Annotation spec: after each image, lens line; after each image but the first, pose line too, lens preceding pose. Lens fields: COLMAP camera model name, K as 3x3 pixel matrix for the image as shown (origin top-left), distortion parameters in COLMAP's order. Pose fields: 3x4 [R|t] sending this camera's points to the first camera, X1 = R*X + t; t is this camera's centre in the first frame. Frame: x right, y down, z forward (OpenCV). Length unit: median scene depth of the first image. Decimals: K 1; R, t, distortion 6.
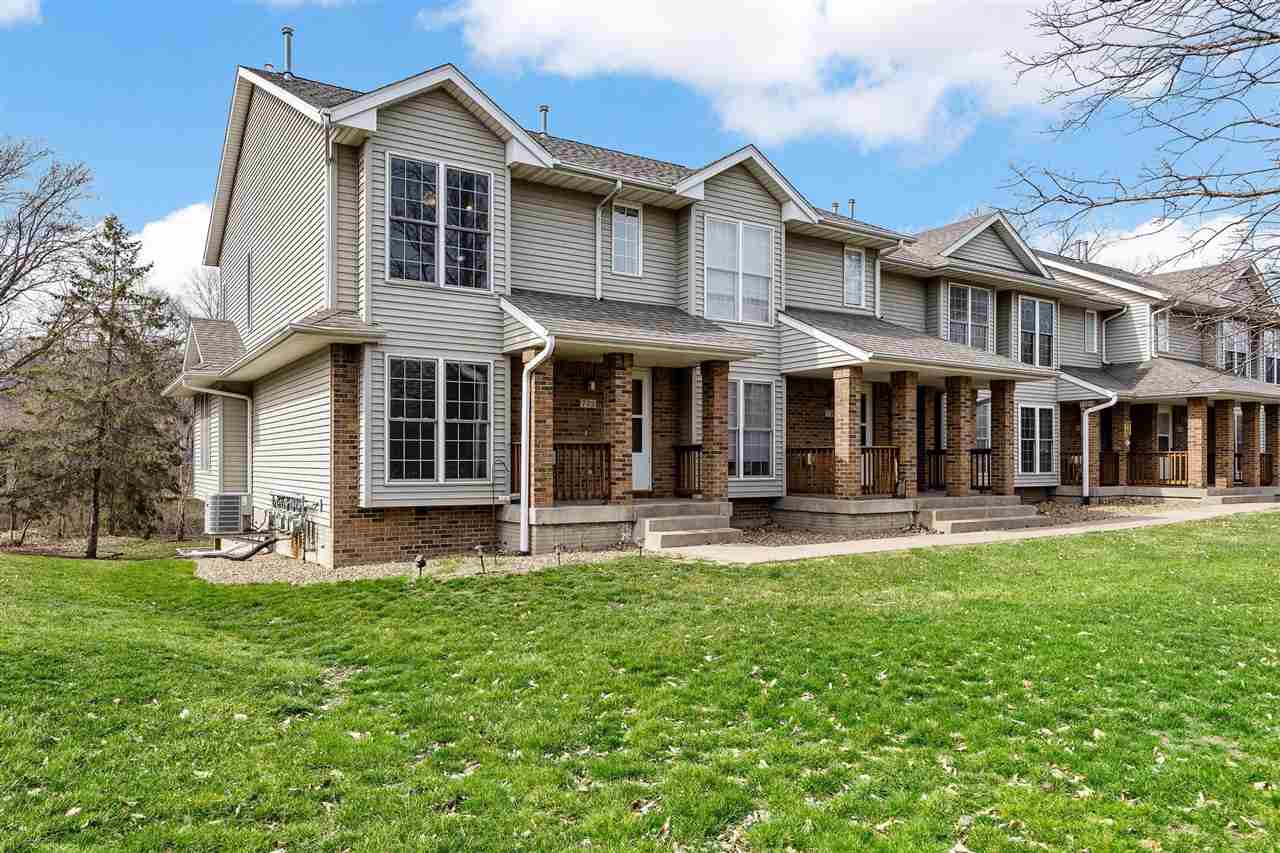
lens RADIAL K [[817.4, 0, 639.8], [0, 817.4, 455.3], [0, 0, 1]] dist [0.024335, -0.000005]
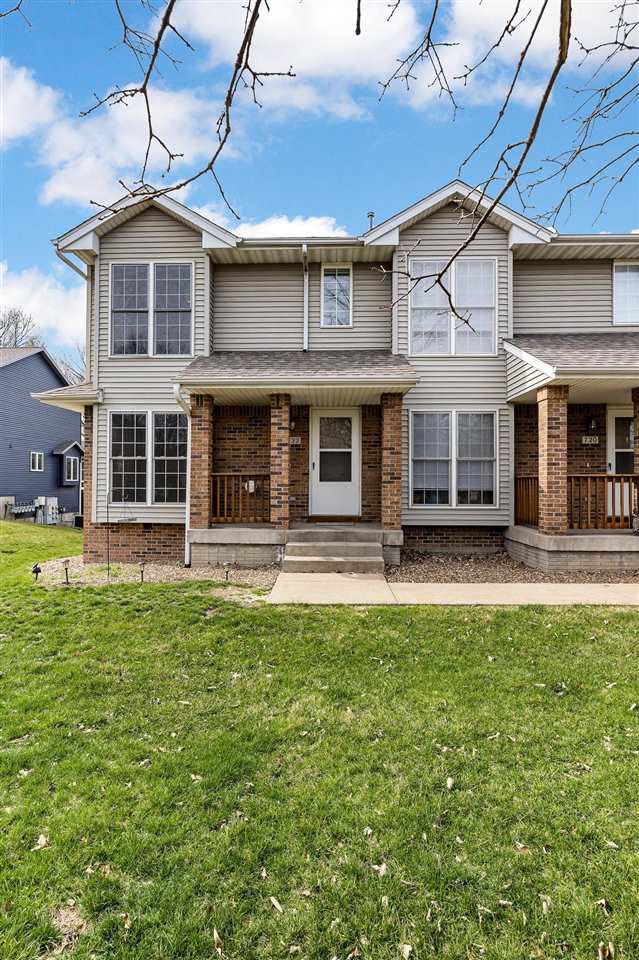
lens RADIAL K [[505.0, 0, 336.2], [0, 505.0, 479.2], [0, 0, 1]] dist [-0.001138, -0.000917]
pose [[0.825725, -0.000790, -0.564073, 0.433195], [0.000710, 1.000000, -0.000361, -0.007516], [0.564073, -0.000102, 0.825725, 0.469610]]
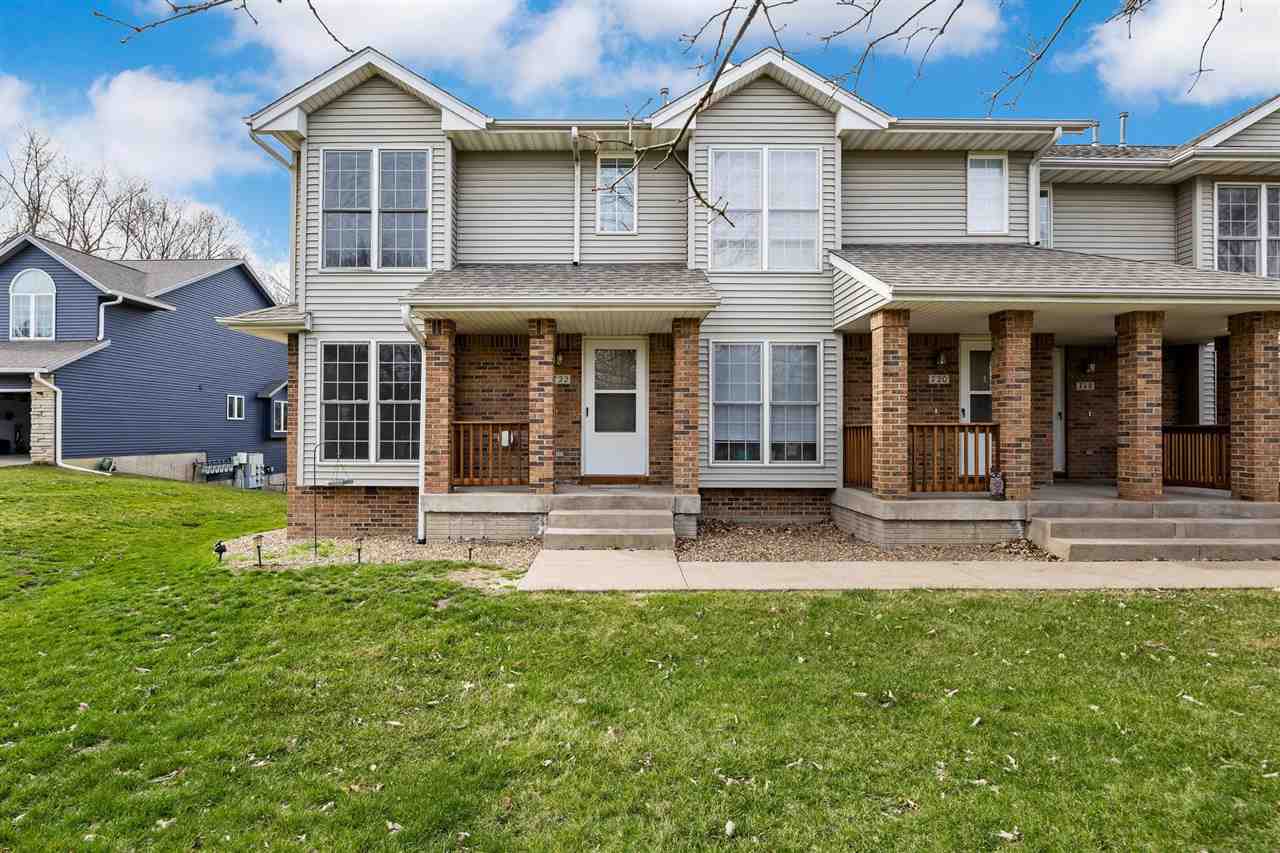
lens RADIAL K [[641.0, 0, 647.6], [0, 641.0, 428.8], [0, 0, 1]] dist [-0.000545, 0.000018]
pose [[0.840844, -0.002487, -0.541272, 0.442039], [0.001909, 0.999997, -0.001630, -0.006752], [0.541275, 0.000337, 0.840846, 0.486275]]
